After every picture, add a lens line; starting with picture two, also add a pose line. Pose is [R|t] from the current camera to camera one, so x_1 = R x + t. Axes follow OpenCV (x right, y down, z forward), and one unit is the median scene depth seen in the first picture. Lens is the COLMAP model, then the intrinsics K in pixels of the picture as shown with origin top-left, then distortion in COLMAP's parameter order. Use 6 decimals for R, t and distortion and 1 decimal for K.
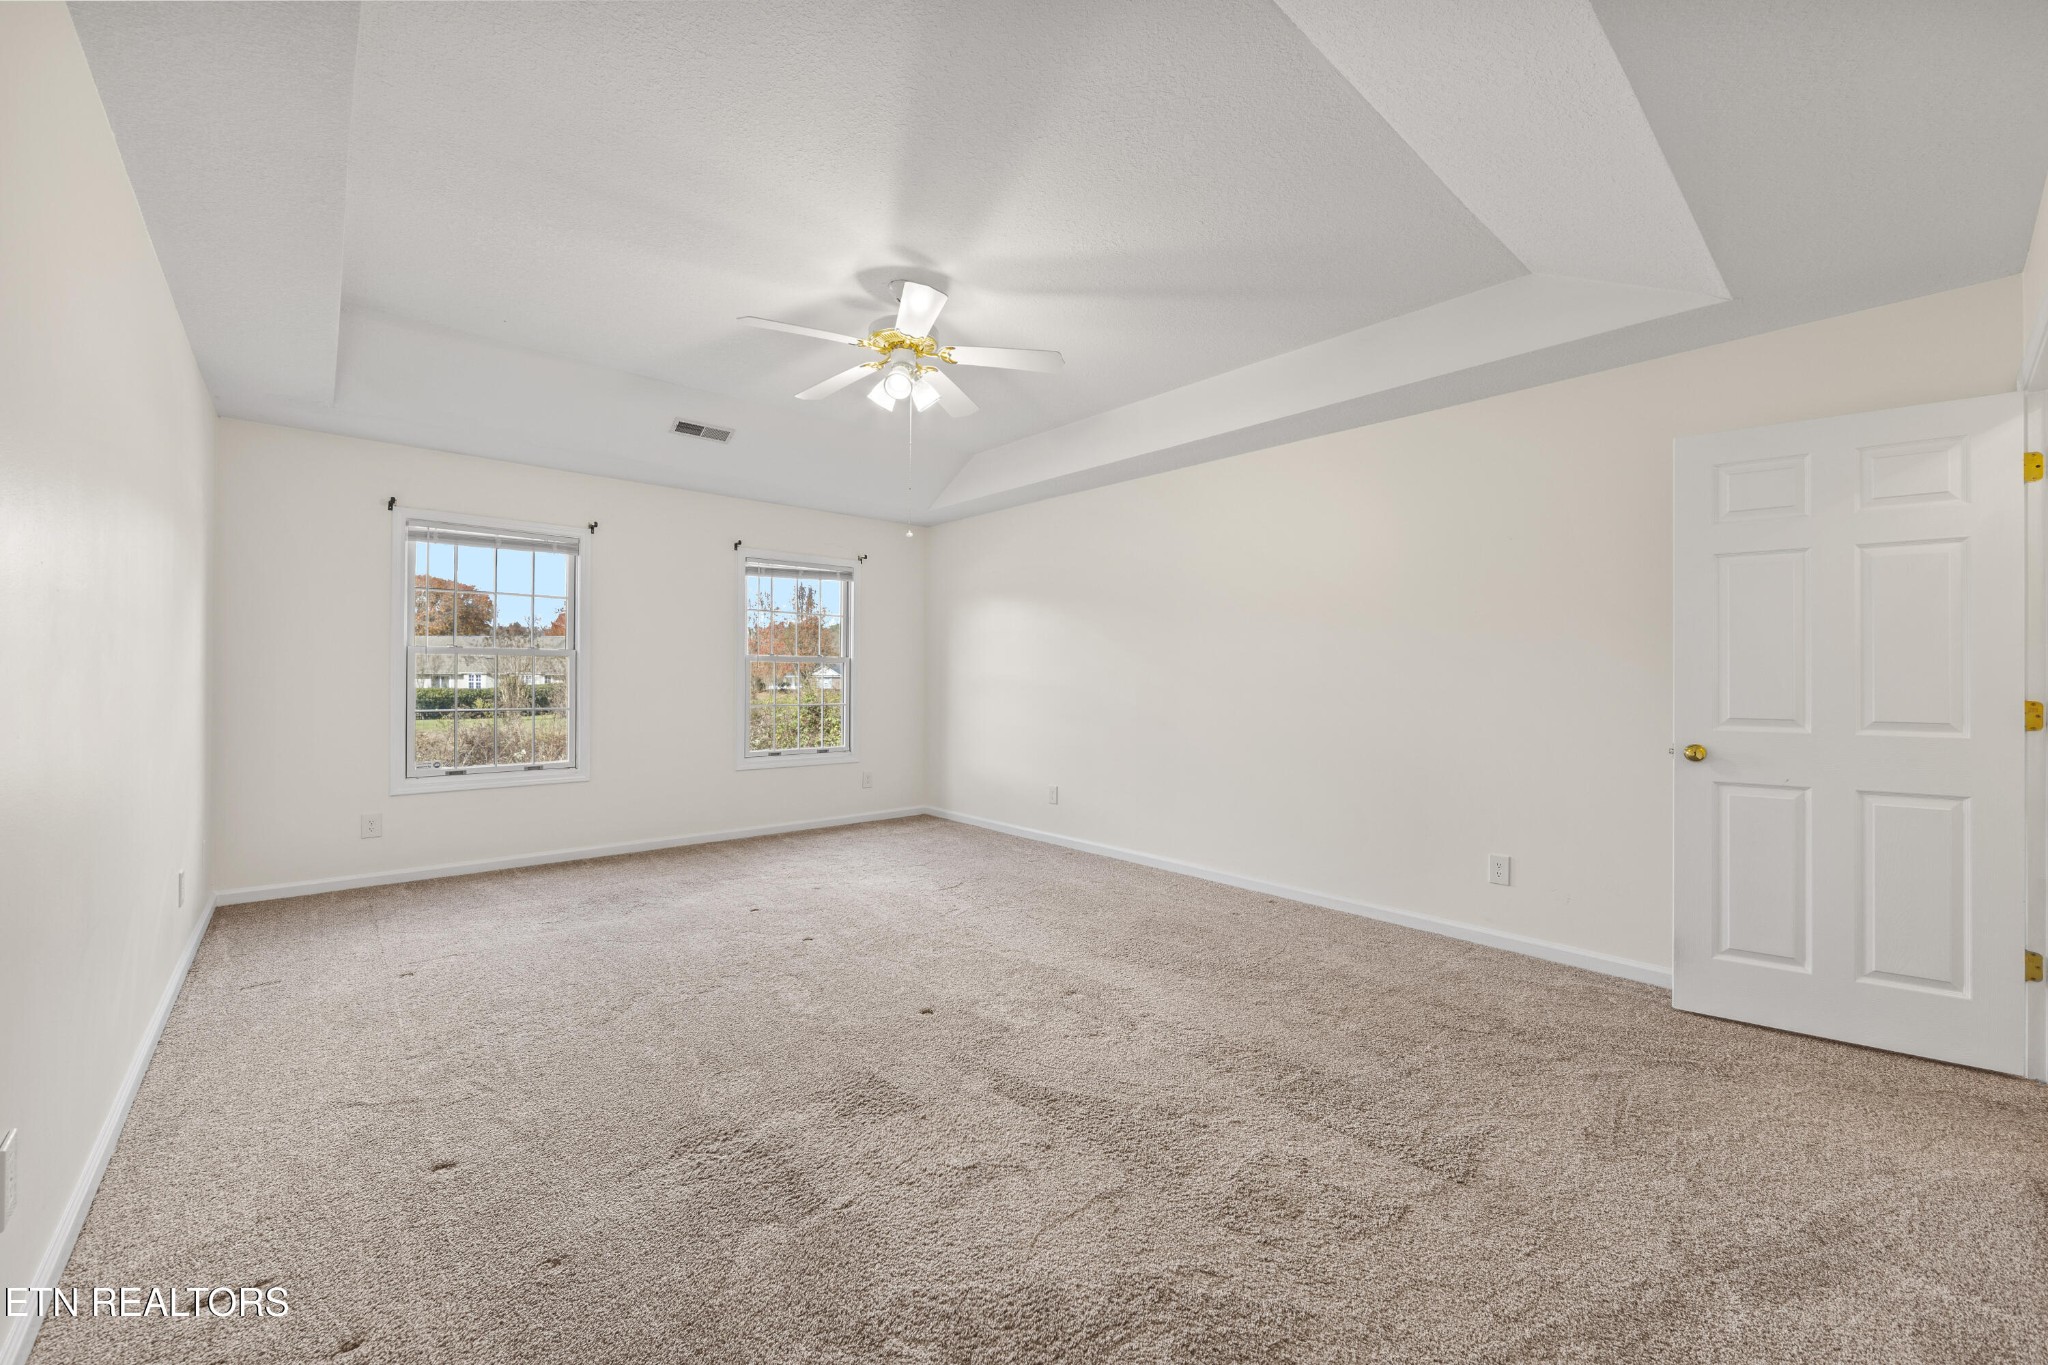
lens RADIAL K [[806.0, 0, 1017.2], [0, 806.0, 682.1], [0, 0, 1]] dist [0.001833, 0.000249]
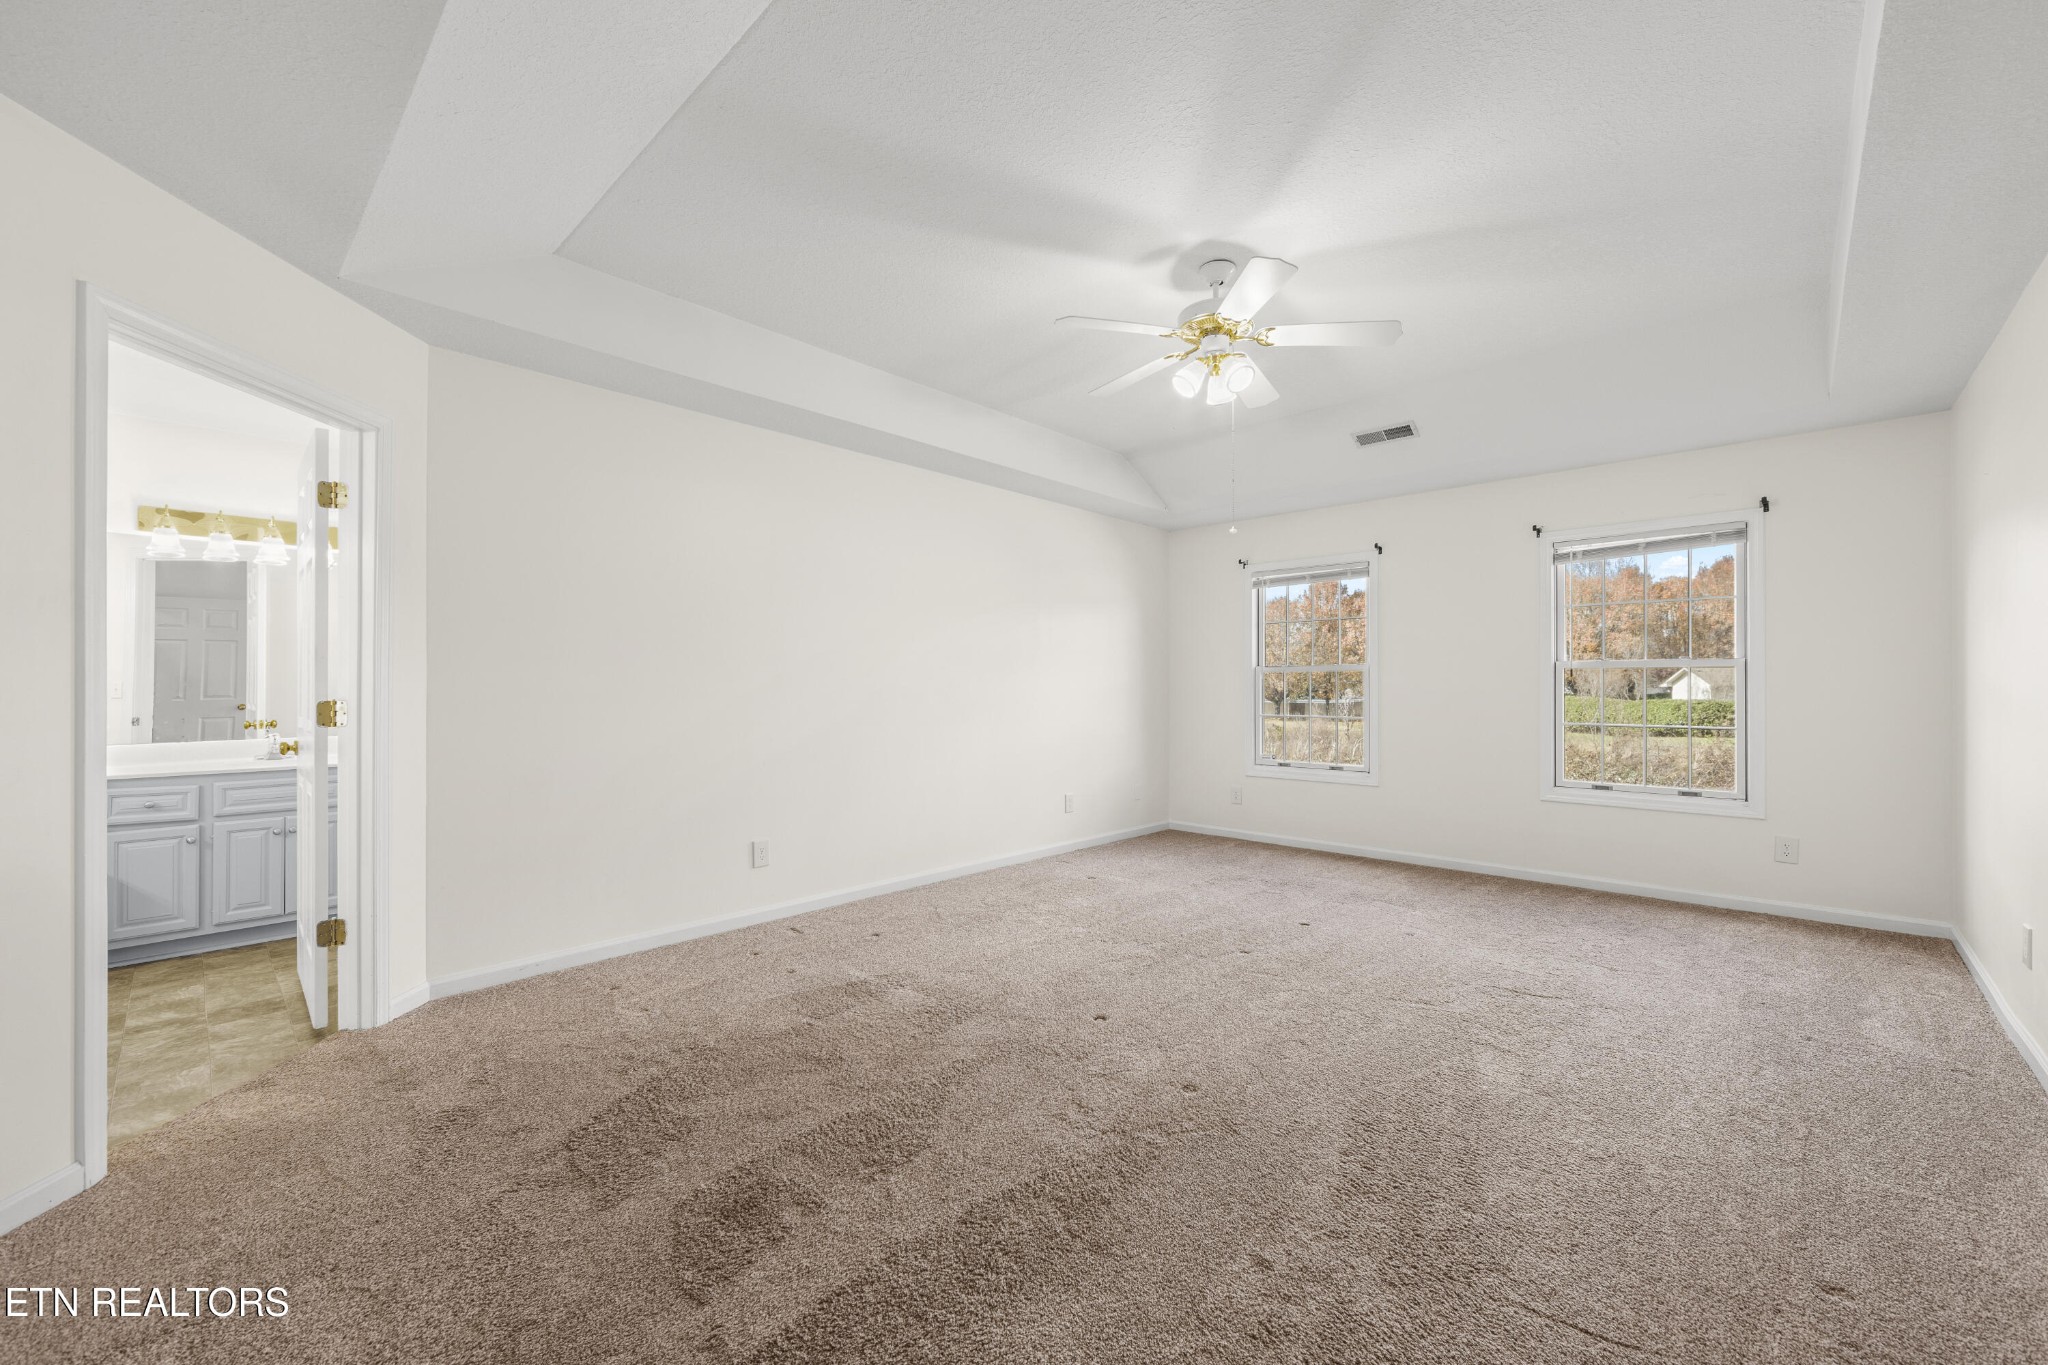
lens RADIAL K [[806.0, 0, 1023.0], [0, 806.0, 684.0], [0, 0, 1]] dist [0.001833, 0.000249]
pose [[0.090604, -0.011616, -0.995819, 0.274521], [-0.005110, 0.999913, -0.012129, 0.001437], [0.995874, 0.006188, 0.090537, 0.250102]]
